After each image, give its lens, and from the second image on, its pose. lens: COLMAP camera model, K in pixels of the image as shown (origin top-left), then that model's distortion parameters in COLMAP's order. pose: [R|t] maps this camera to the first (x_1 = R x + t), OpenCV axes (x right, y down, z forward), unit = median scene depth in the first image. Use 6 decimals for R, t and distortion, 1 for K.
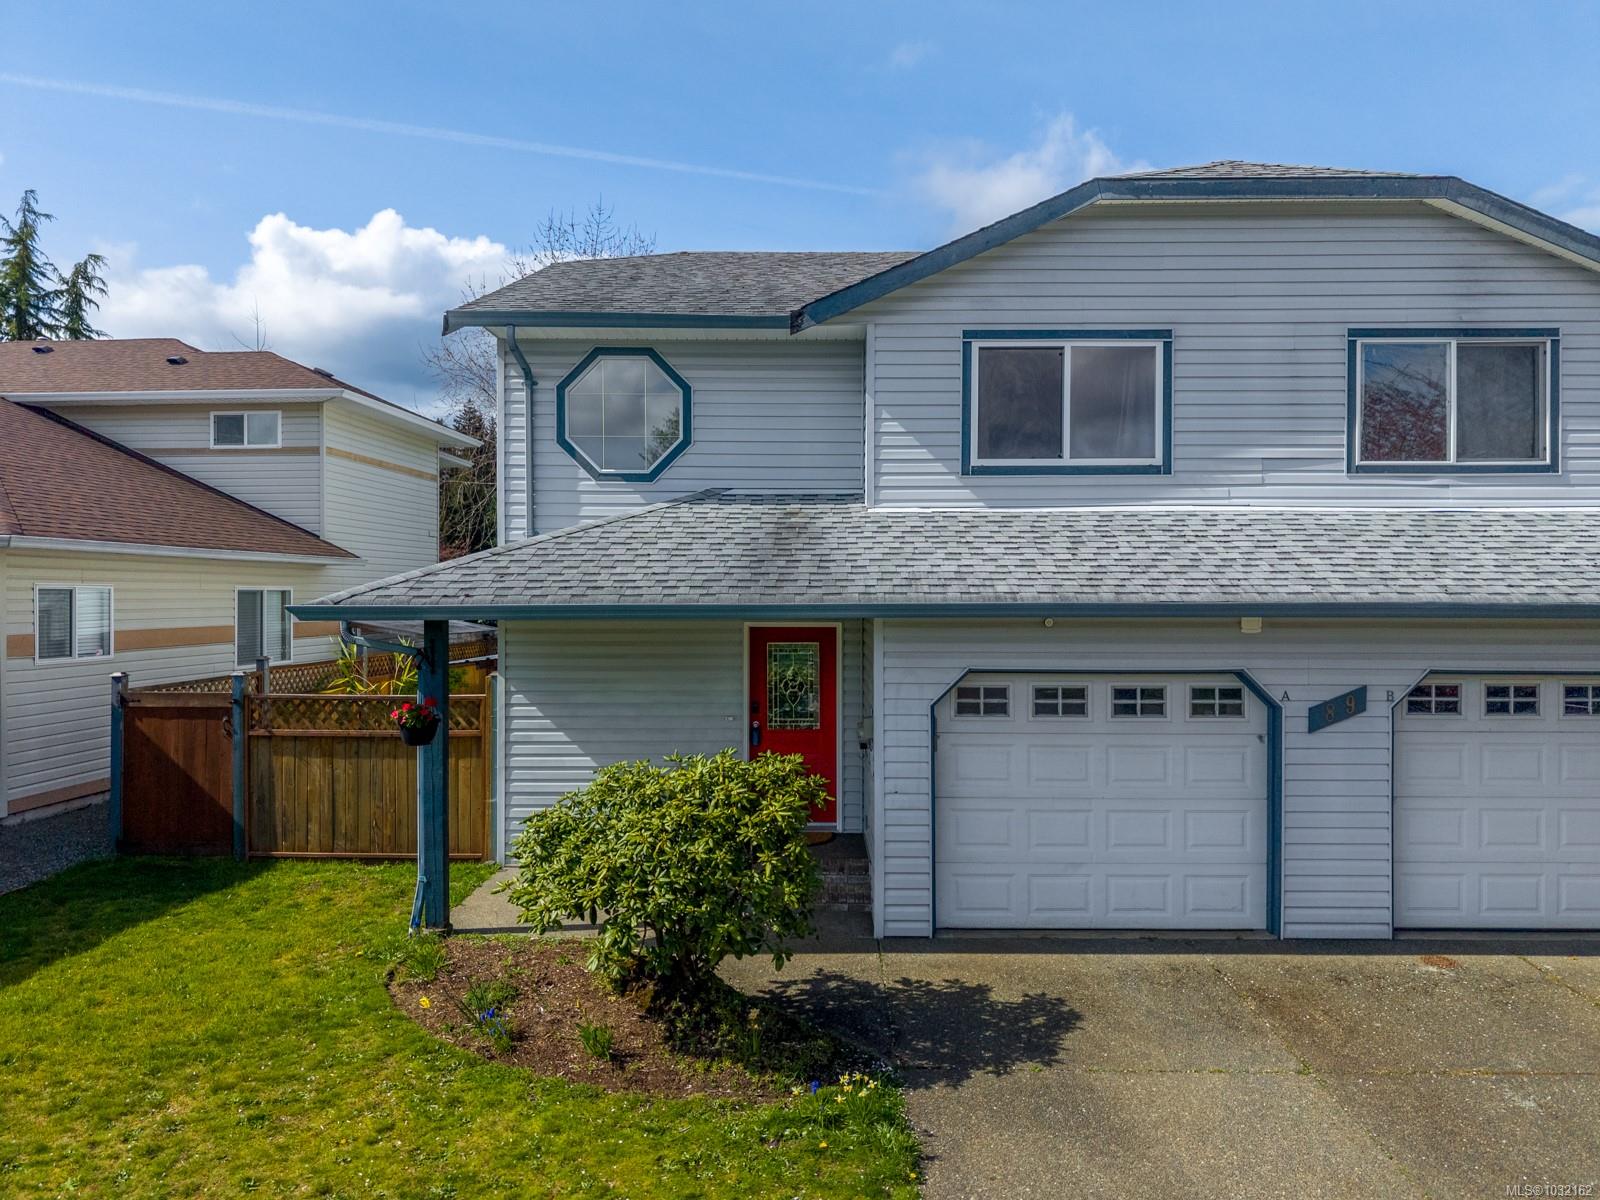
lens RADIAL K [[1067.6, 0, 801.0], [0, 1067.6, 602.8], [0, 0, 1]] dist [0.040870, -0.048713]
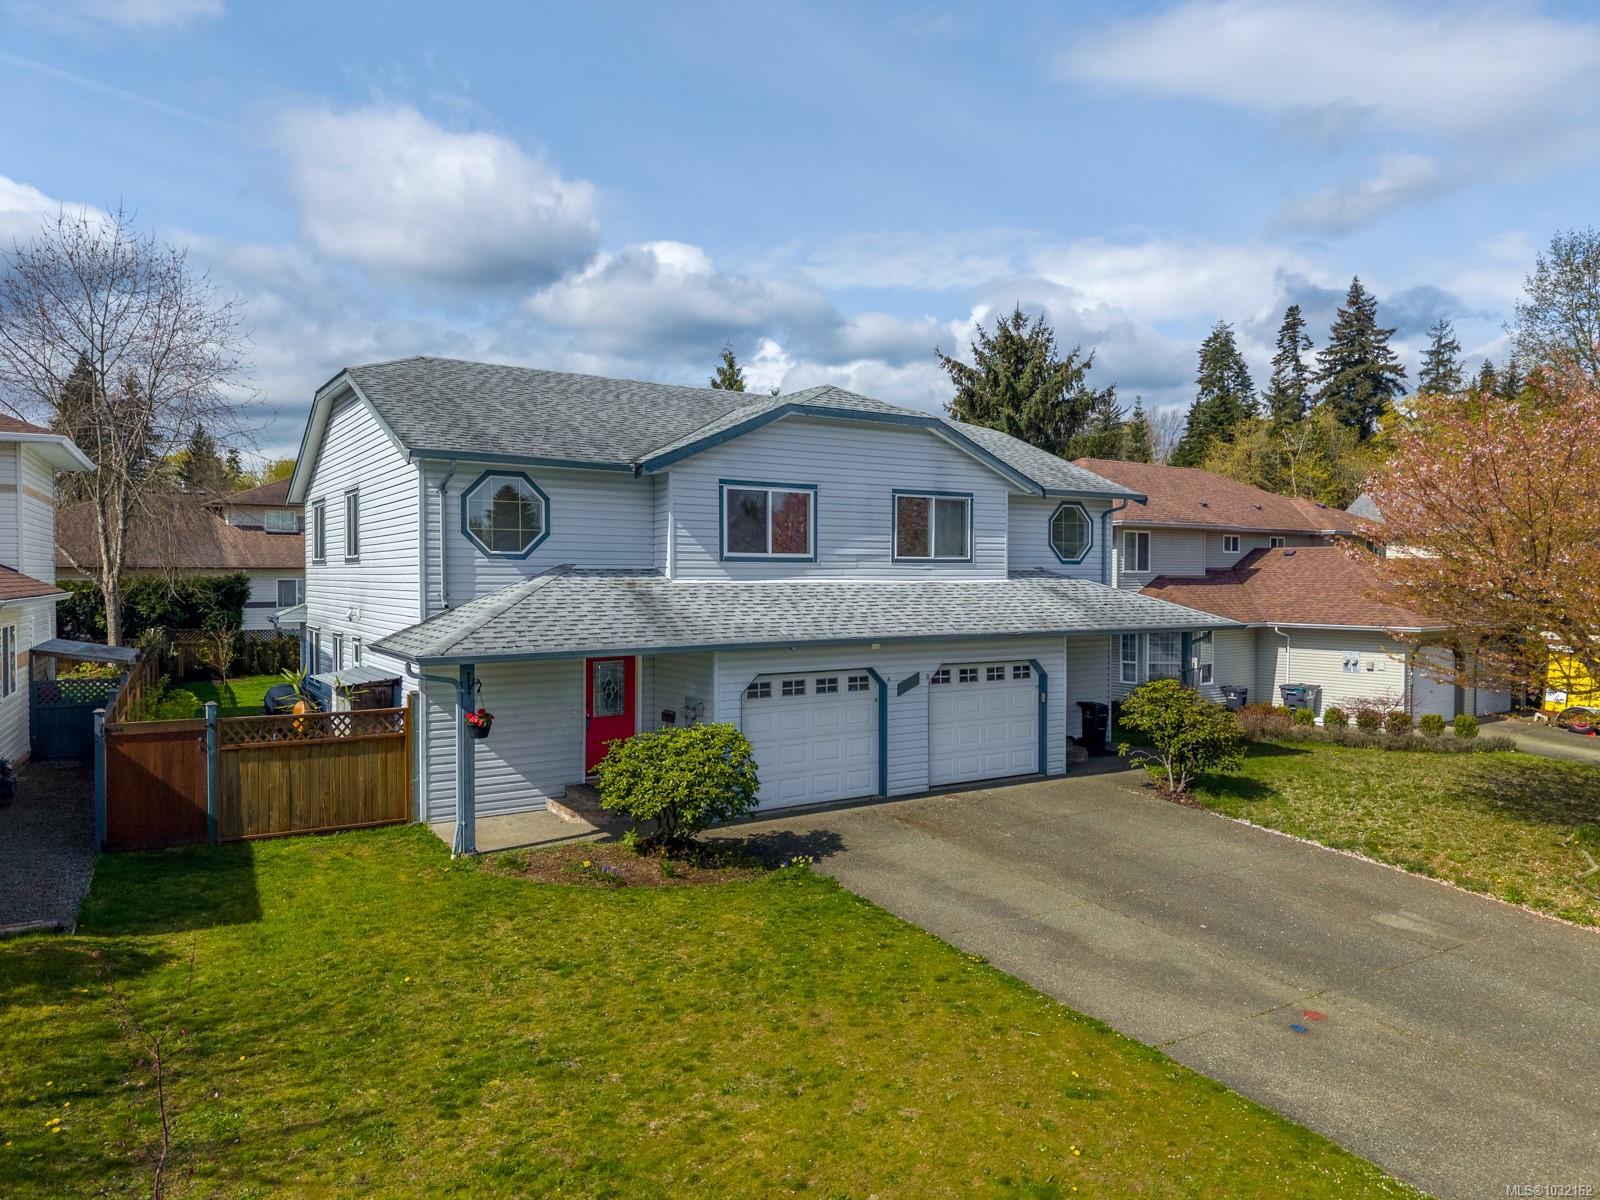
lens RADIAL K [[1054.6, 0, 796.4], [0, 1054.6, 597.6], [0, 0, 1]] dist [0.071474, -0.087258]
pose [[0.837747, -0.010973, 0.545948, -0.784908], [0.003909, 0.999893, 0.014098, -0.096856], [-0.546045, -0.009676, 0.837700, -0.586885]]
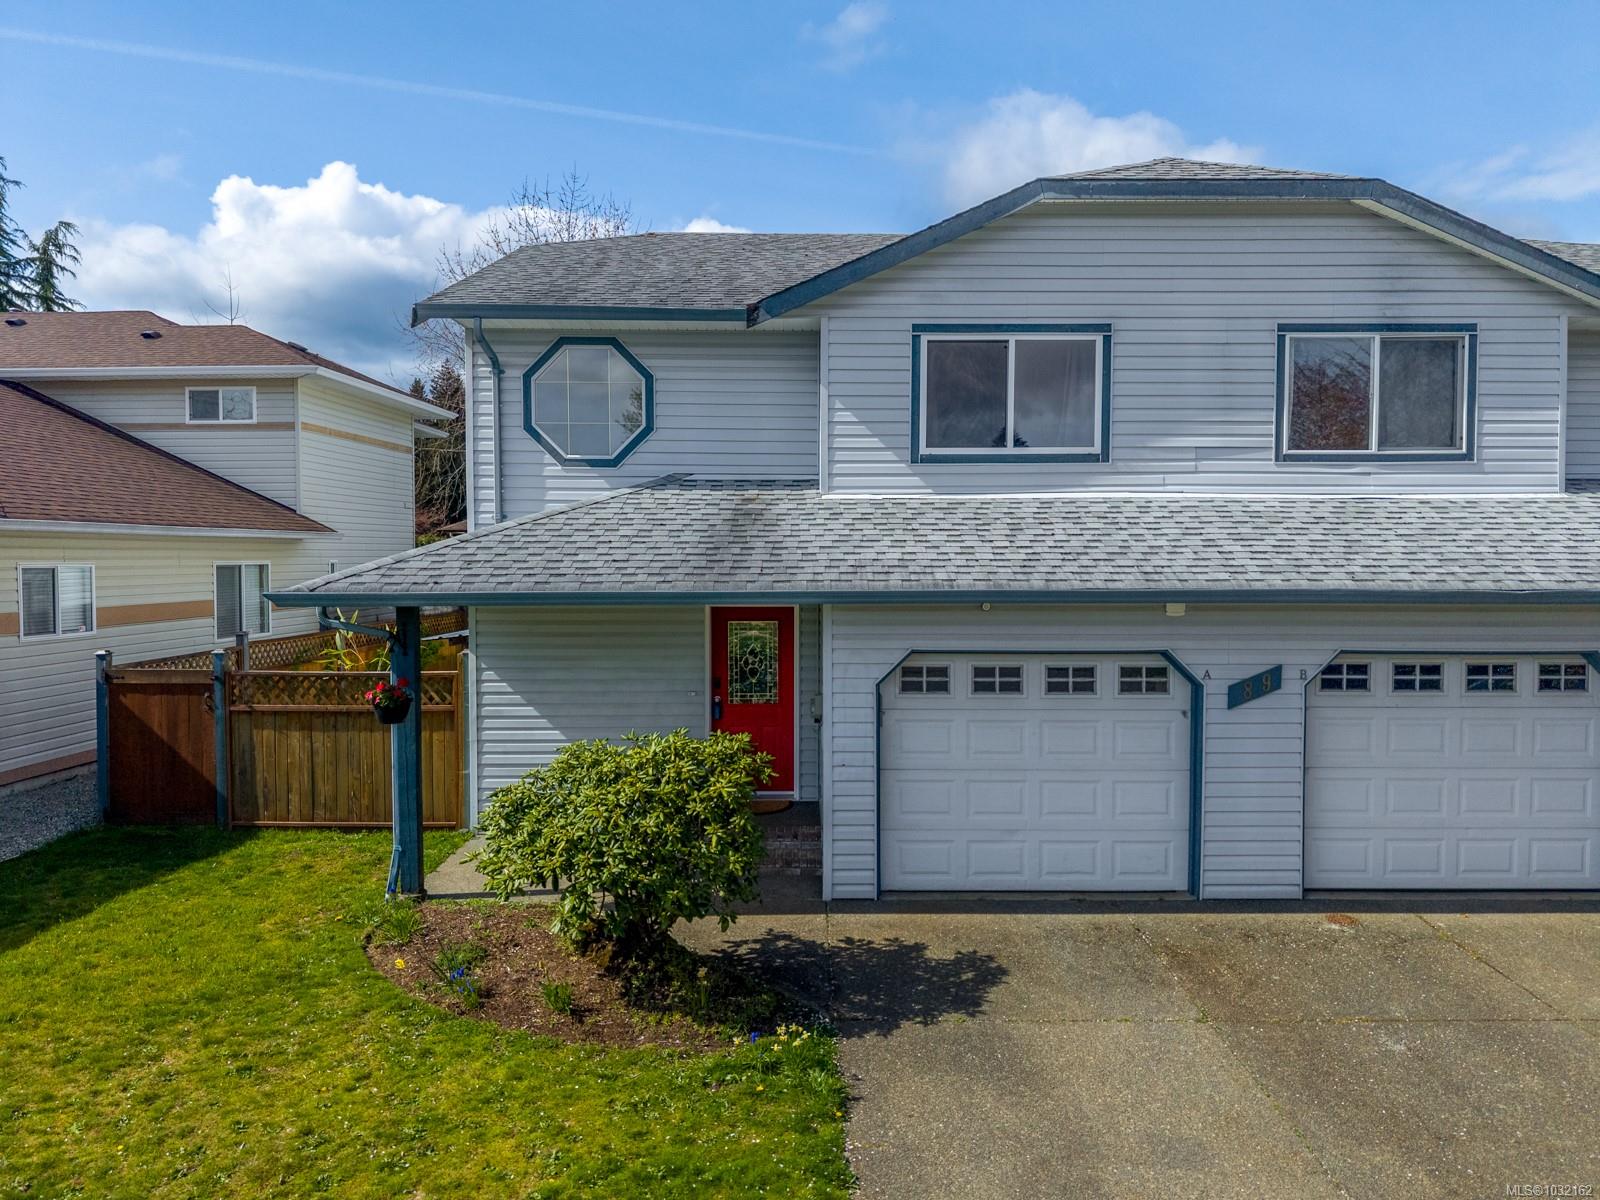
lens RADIAL K [[1065.7, 0, 800.0], [0, 1065.7, 600.0], [0, 0, 1]] dist [0.043543, -0.054230]
pose [[0.999873, -0.000908, 0.015933, 0.028113], [0.000373, 0.999438, 0.033523, -0.022932], [-0.015954, -0.033513, 0.999311, -0.056808]]
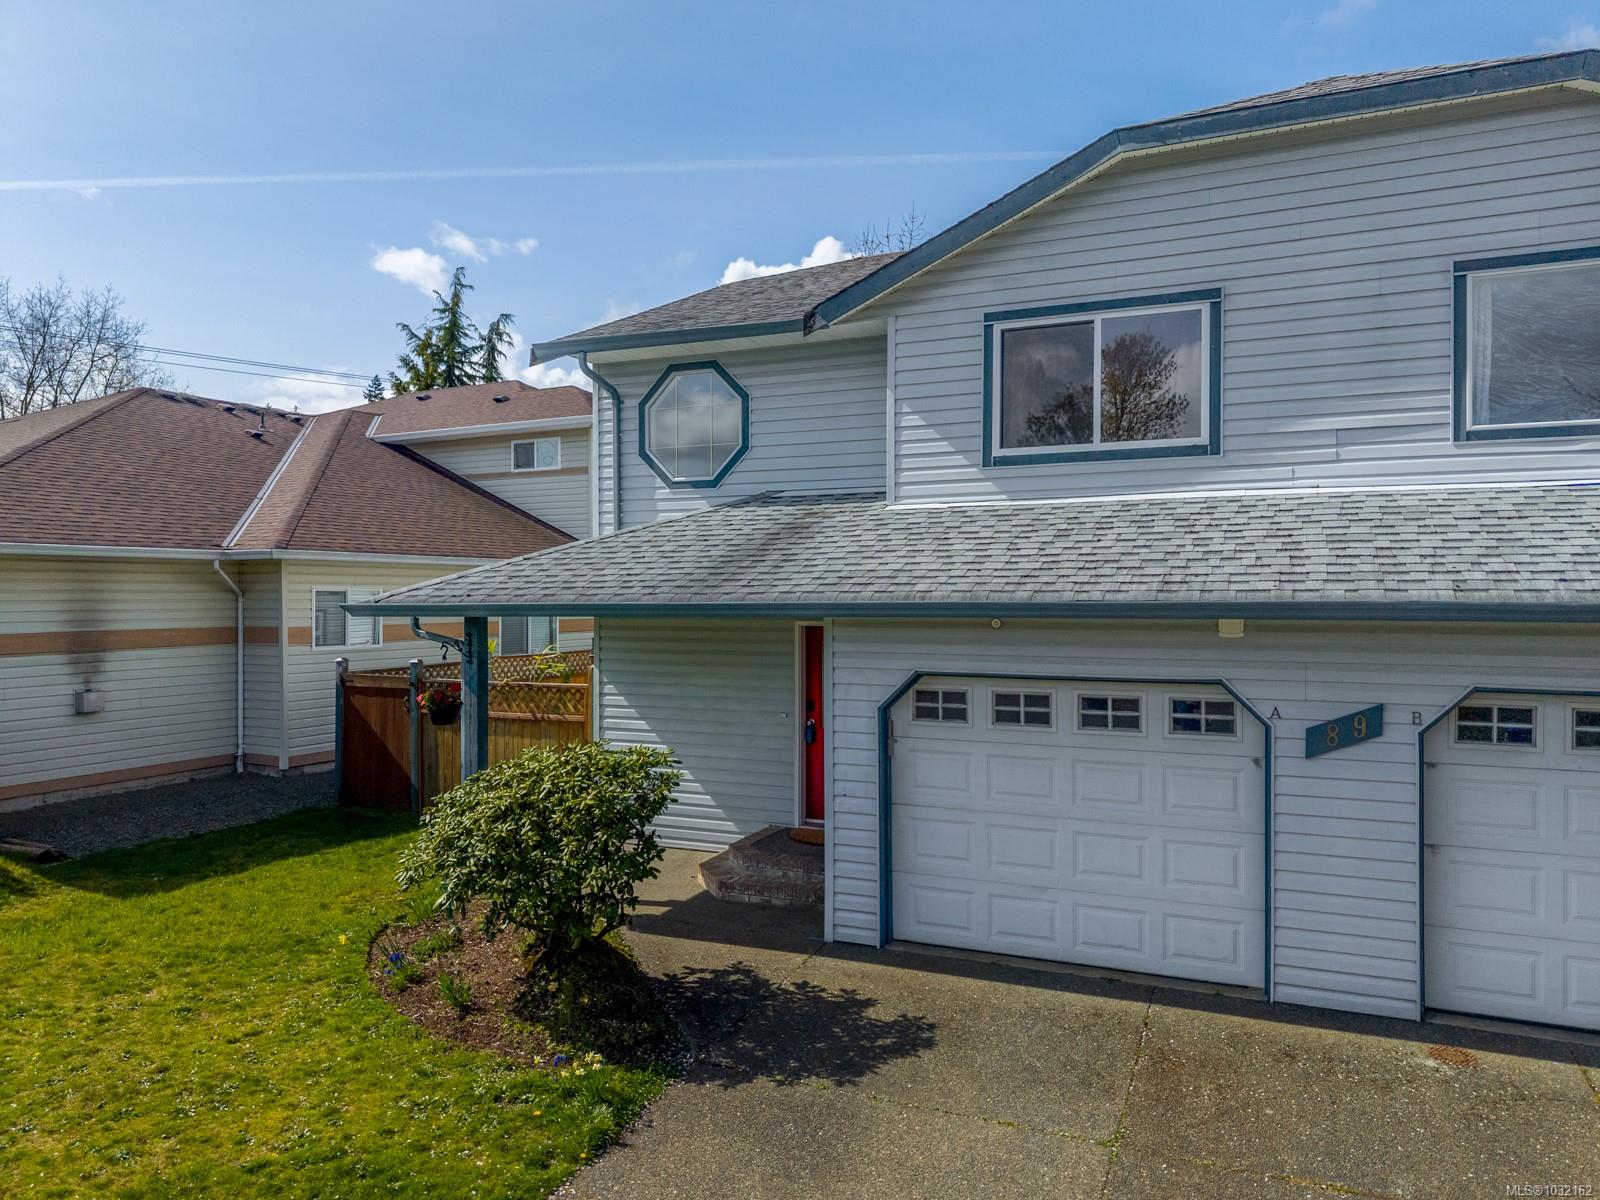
lens RADIAL K [[1065.7, 0, 800.0], [0, 1065.7, 600.0], [0, 0, 1]] dist [0.043543, -0.054230]
pose [[0.920148, -0.000692, -0.391571, 0.426252], [0.000046, 0.999999, -0.001660, -0.000426], [0.391572, 0.001509, 0.920146, 0.078707]]
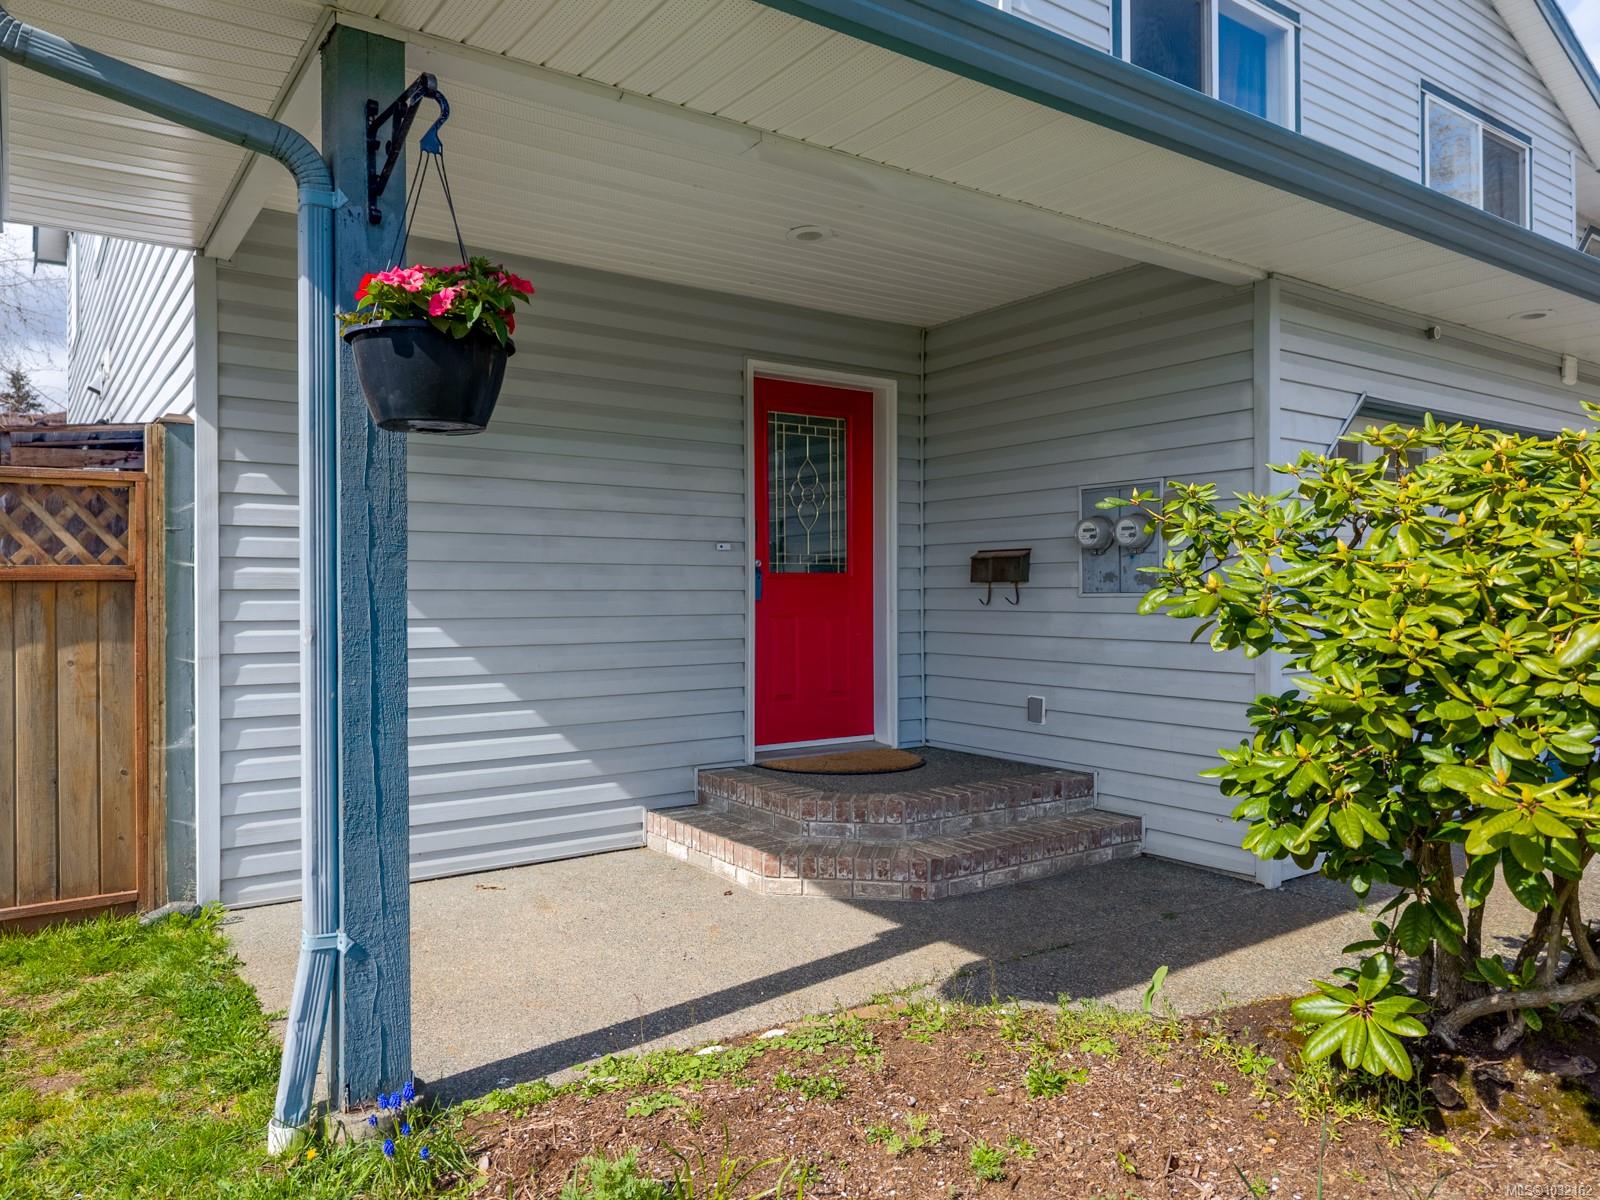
lens RADIAL K [[1084.1, 0, 811.1], [0, 1084.1, 634.7], [0, 0, 1]] dist [0.036969, -0.037495]
pose [[0.805687, -0.021267, 0.591959, -0.411838], [0.007743, 0.999648, 0.025375, 0.169967], [-0.592290, -0.015861, 0.805568, 0.690923]]
